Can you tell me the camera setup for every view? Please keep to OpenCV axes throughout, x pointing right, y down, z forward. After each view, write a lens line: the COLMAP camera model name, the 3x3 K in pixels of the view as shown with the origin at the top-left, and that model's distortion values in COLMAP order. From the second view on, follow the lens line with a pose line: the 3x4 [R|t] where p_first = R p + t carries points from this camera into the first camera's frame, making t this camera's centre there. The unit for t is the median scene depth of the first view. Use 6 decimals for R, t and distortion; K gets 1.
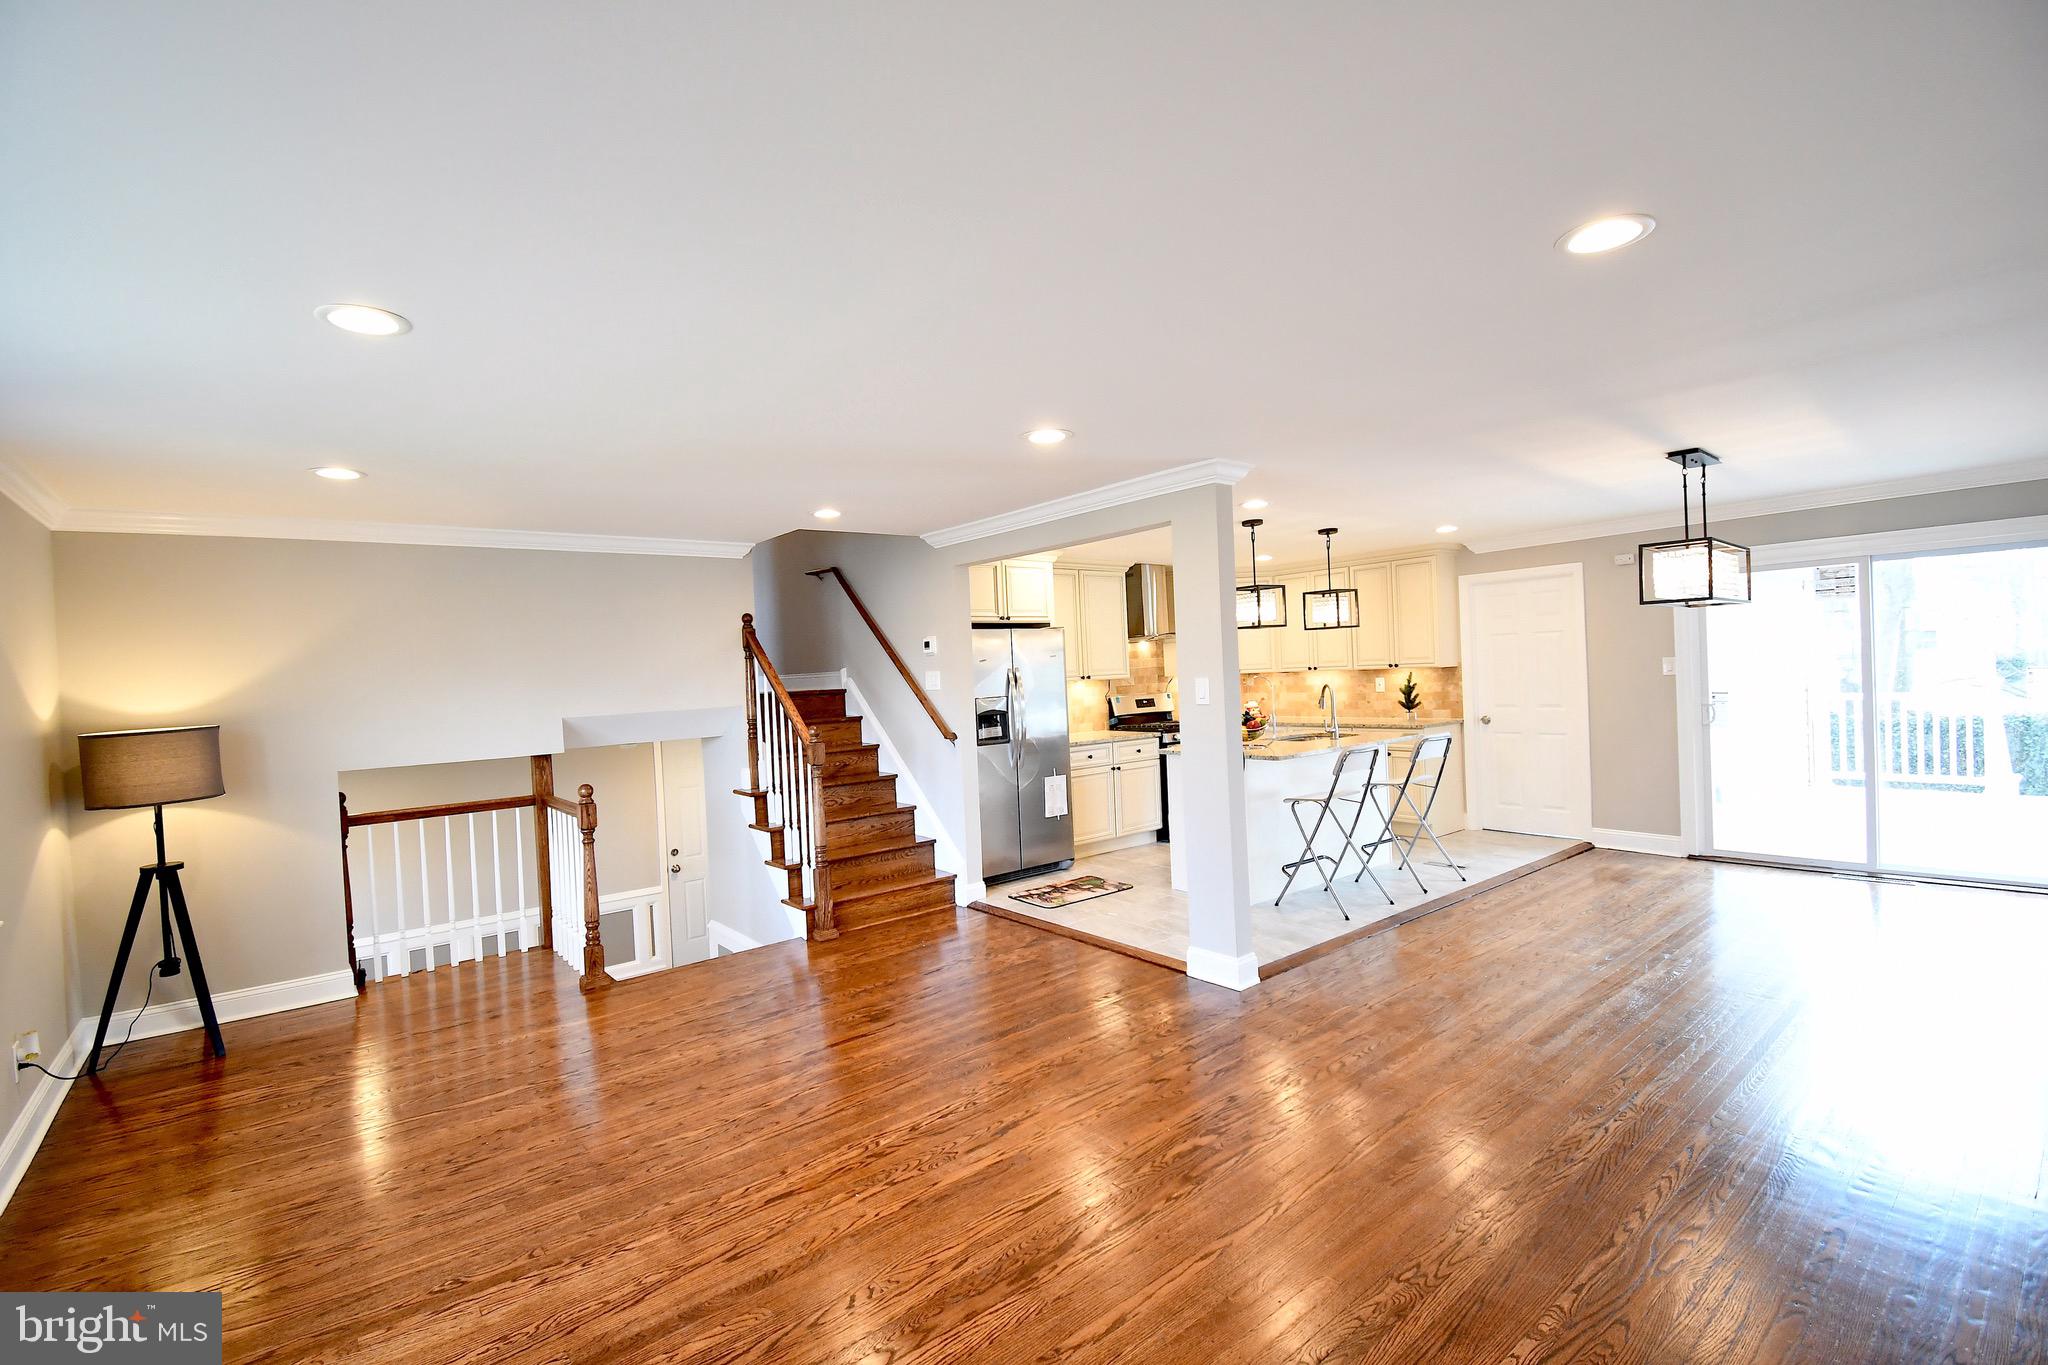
lens RADIAL K [[902.1, 0, 1016.0], [0, 902.1, 681.2], [0, 0, 1]] dist [0.021441, -0.028059]
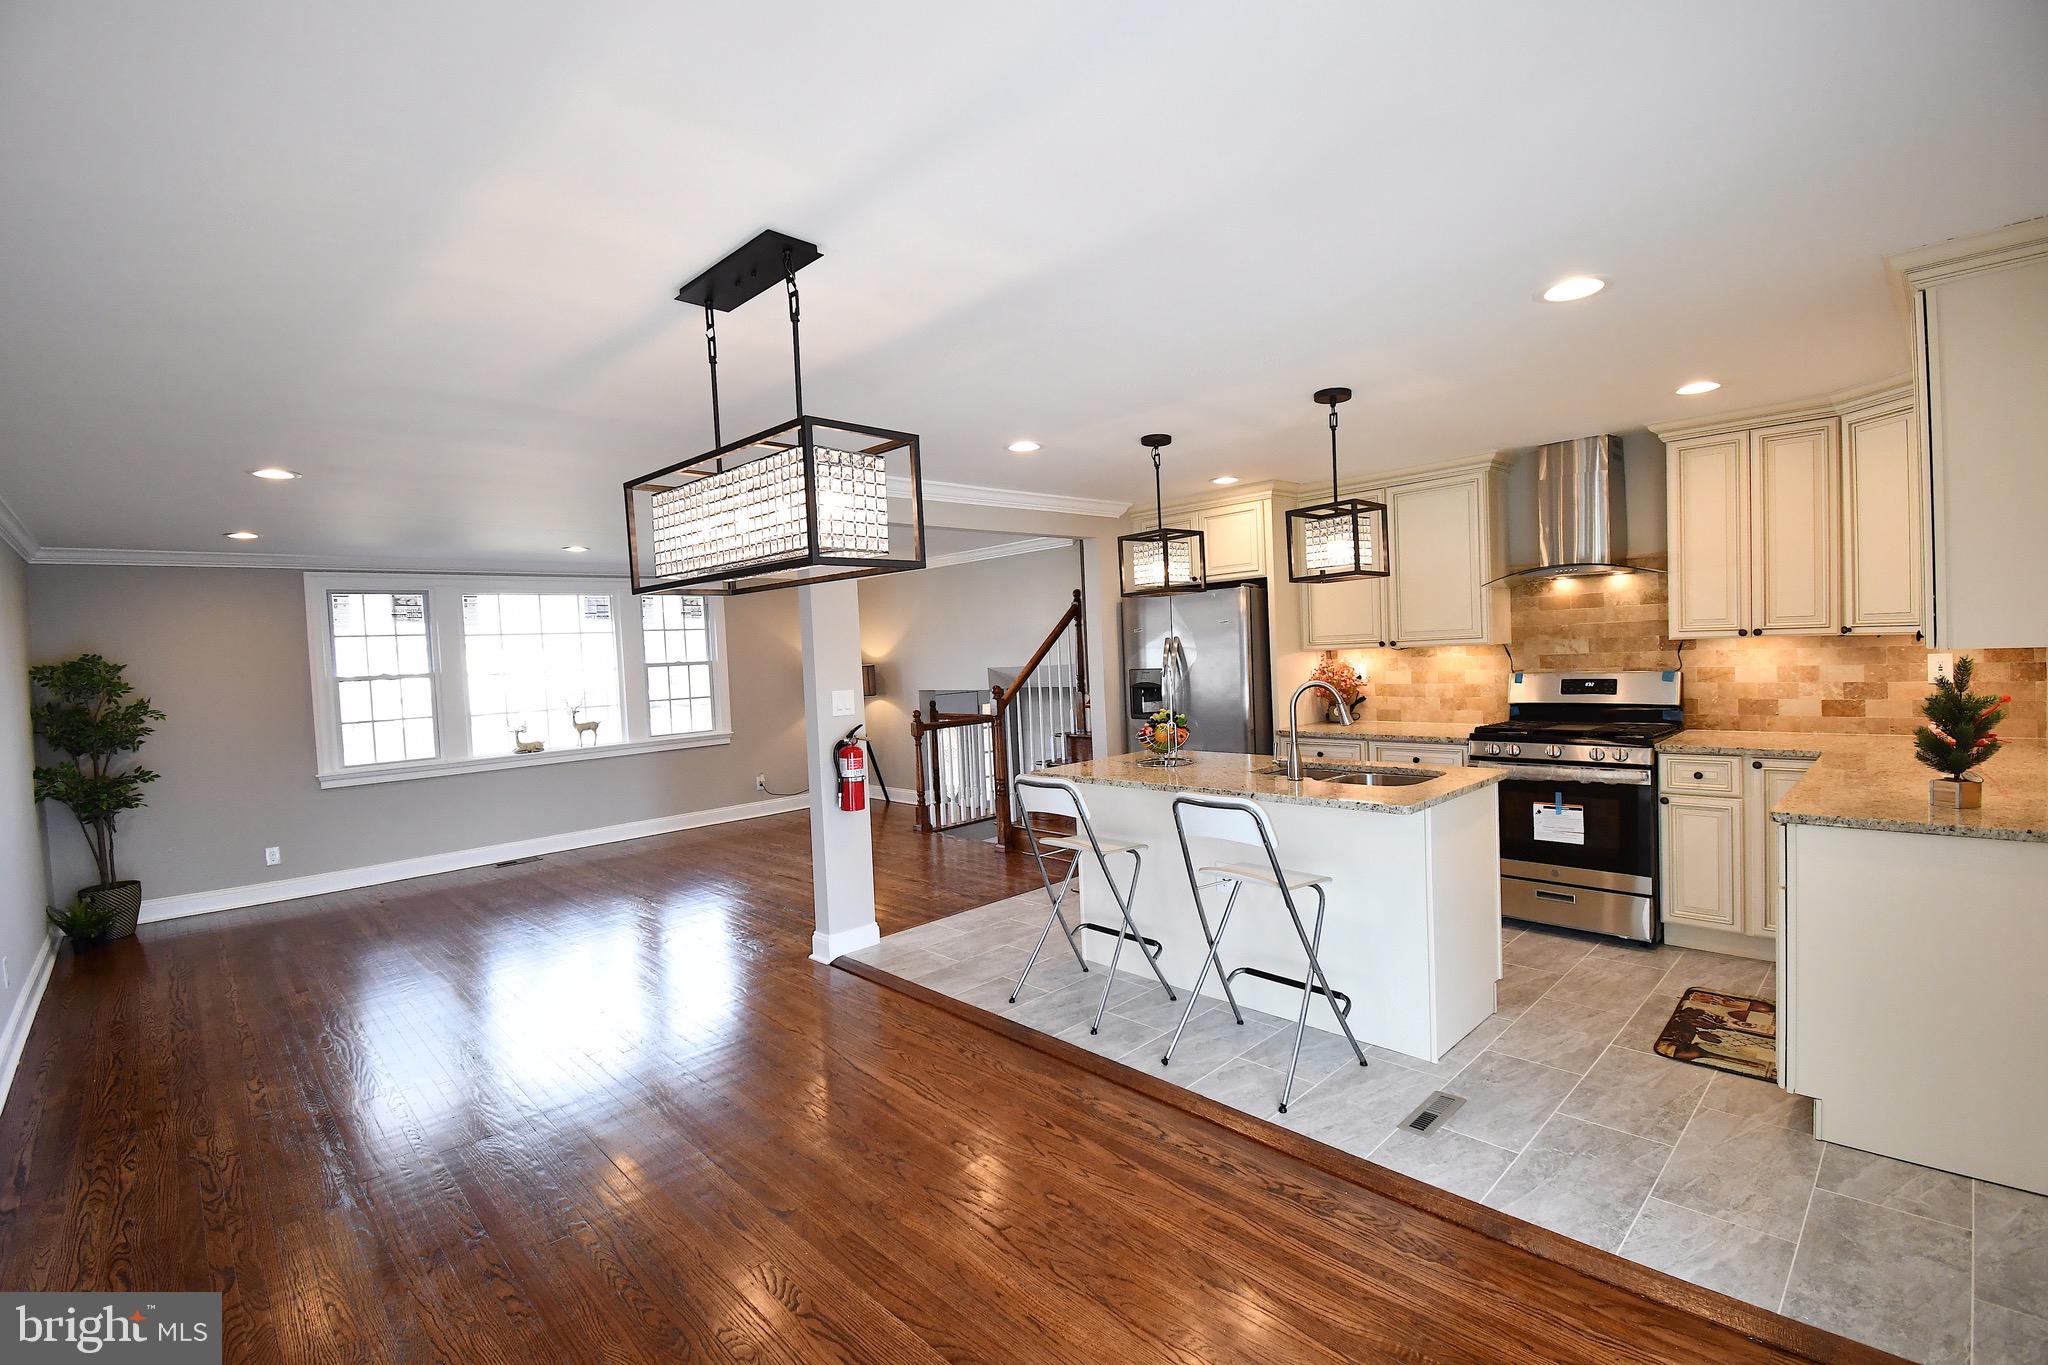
lens RADIAL K [[902.1, 0, 1016.0], [0, 902.1, 681.2], [0, 0, 1]] dist [0.021441, -0.028059]
pose [[0.086556, 0.075093, -0.993413, 0.941899], [0.033794, 0.996360, 0.078260, -0.049969], [0.995674, -0.040346, 0.083703, 0.825097]]
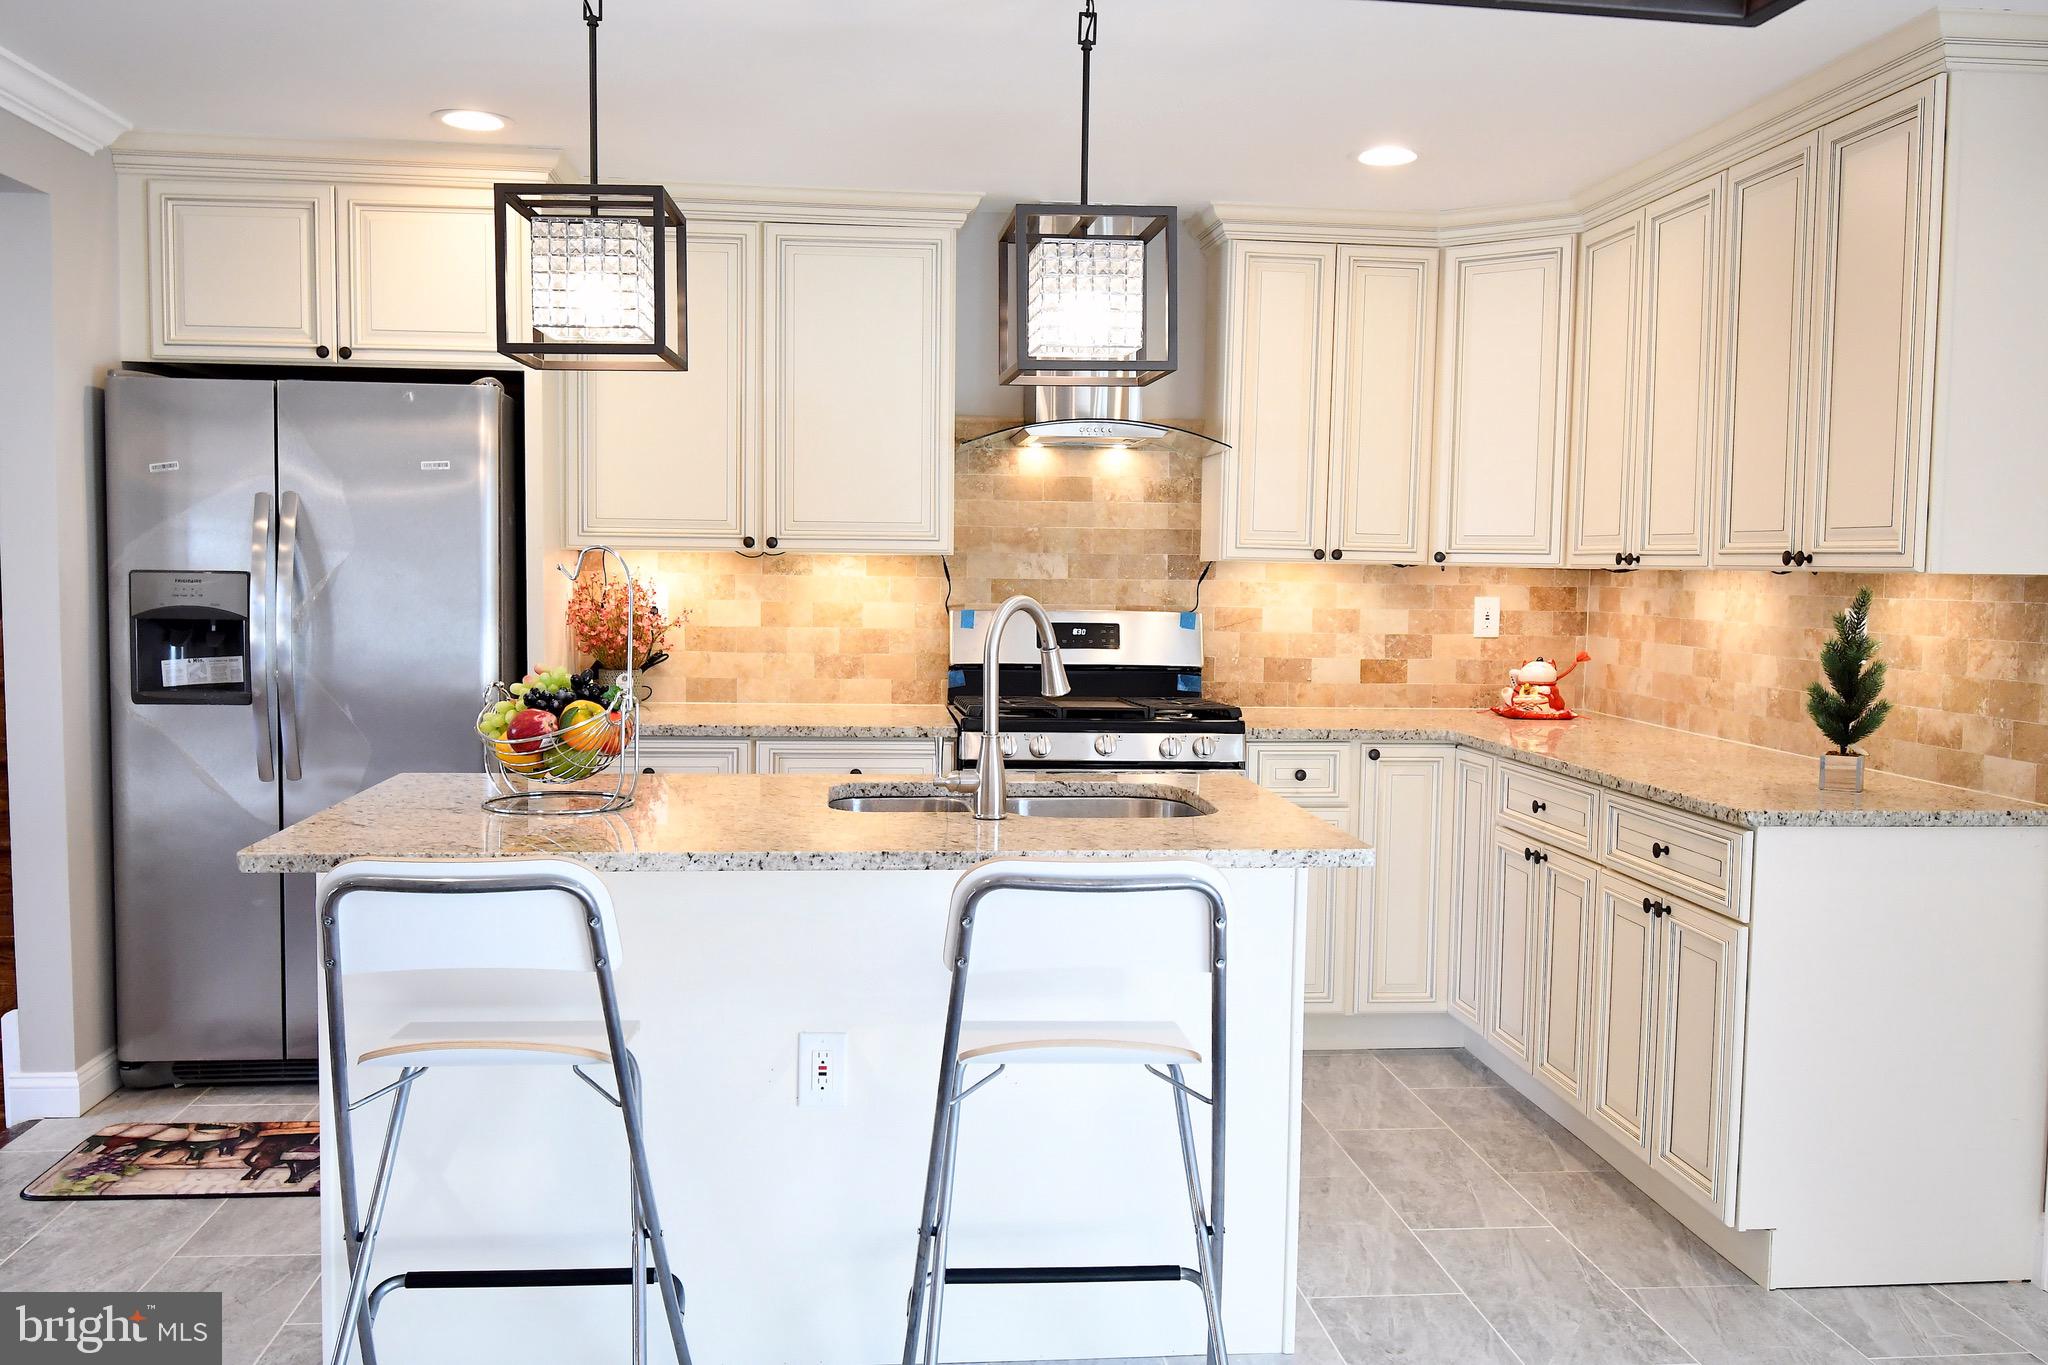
lens RADIAL K [[1695.0, 0, 1015.8], [0, 1695.0, 680.5], [0, 0, 1]] dist [0.006728, -0.011511]
pose [[0.837141, 0.093148, -0.538997, 0.640693], [-0.056572, 0.994853, 0.084064, -0.014450], [0.544054, -0.039882, 0.838102, 0.646514]]
